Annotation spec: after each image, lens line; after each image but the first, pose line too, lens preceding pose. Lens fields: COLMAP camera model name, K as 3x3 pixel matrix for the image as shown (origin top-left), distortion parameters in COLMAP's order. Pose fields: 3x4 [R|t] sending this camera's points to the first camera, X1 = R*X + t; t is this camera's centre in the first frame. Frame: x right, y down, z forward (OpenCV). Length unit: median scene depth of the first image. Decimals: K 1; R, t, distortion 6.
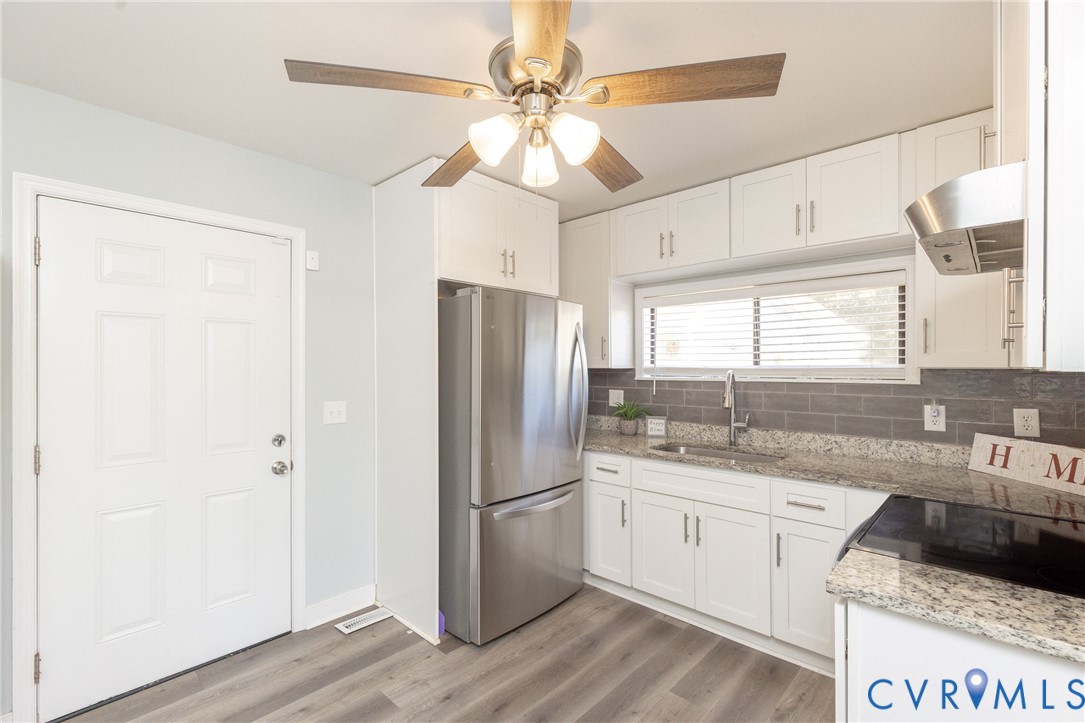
lens RADIAL K [[493.0, 0, 537.5], [0, 493.0, 365.3], [0, 0, 1]] dist [0.008670, -0.003793]
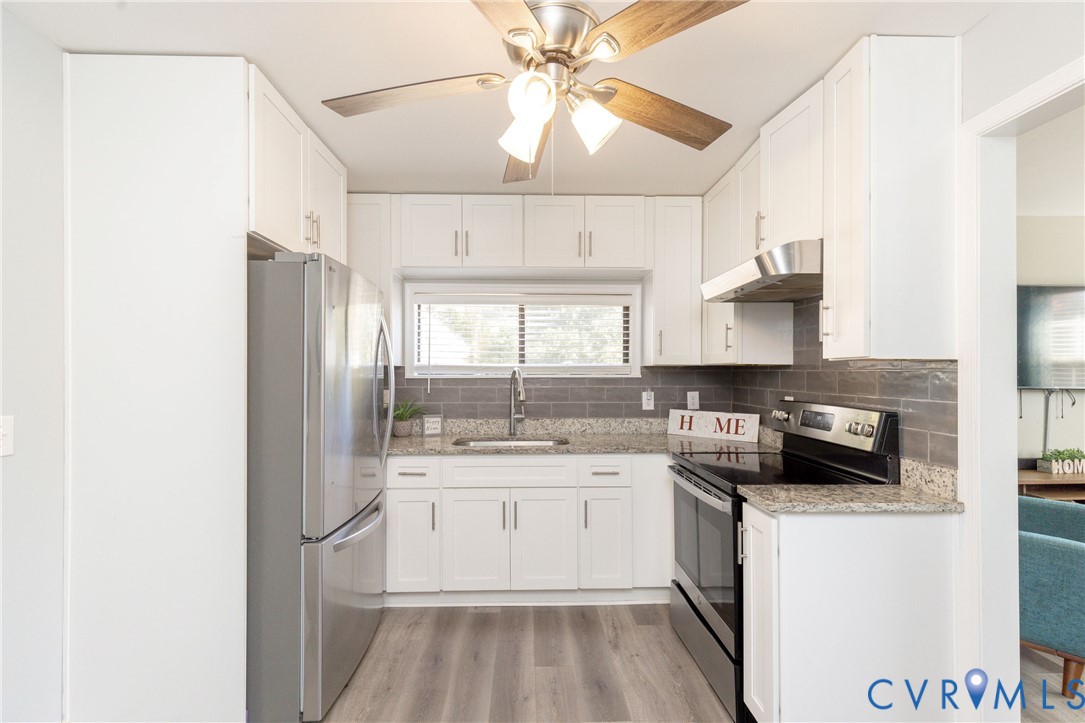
lens RADIAL K [[493.0, 0, 539.0], [0, 493.0, 368.2], [0, 0, 1]] dist [0.008670, -0.003793]
pose [[0.707421, 0.008276, 0.706743, -0.385355], [-0.003180, 0.999959, -0.008526, 0.023067], [-0.706785, 0.003784, 0.707419, 0.194625]]
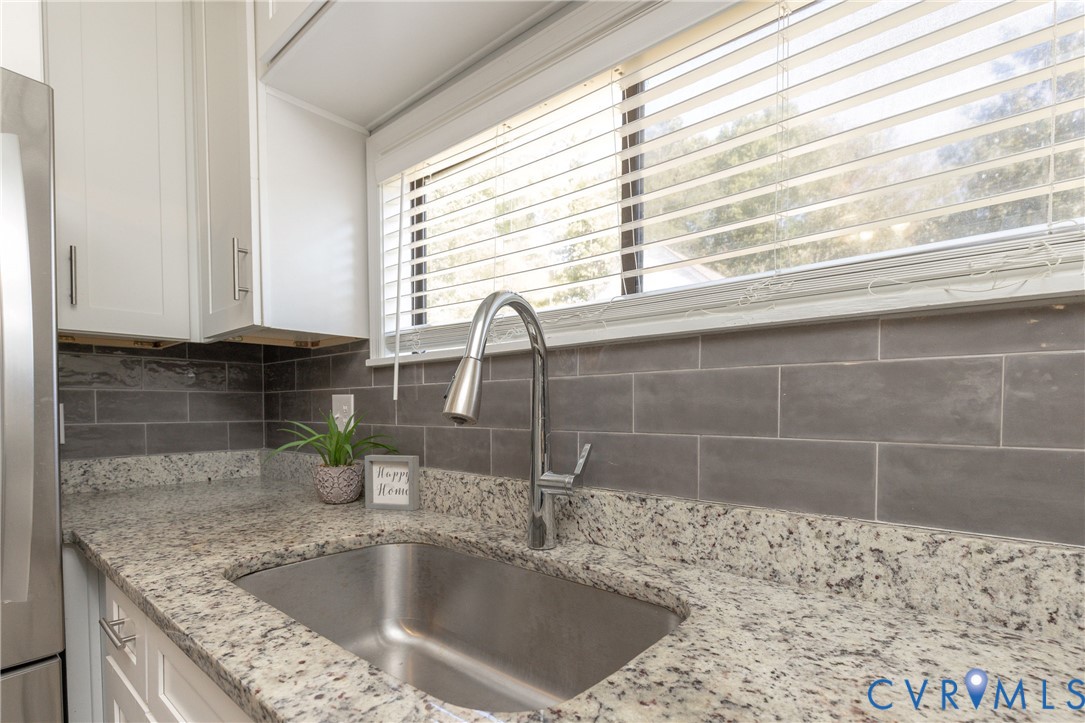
lens RADIAL K [[493.0, 0, 553.3], [0, 493.0, 428.6], [0, 0, 1]] dist [0.008670, -0.003793]
pose [[0.997320, 0.003500, 0.073084, 0.425269], [-0.006191, 0.999310, 0.036621, 0.085730], [-0.072905, -0.036975, 0.996653, 0.771151]]
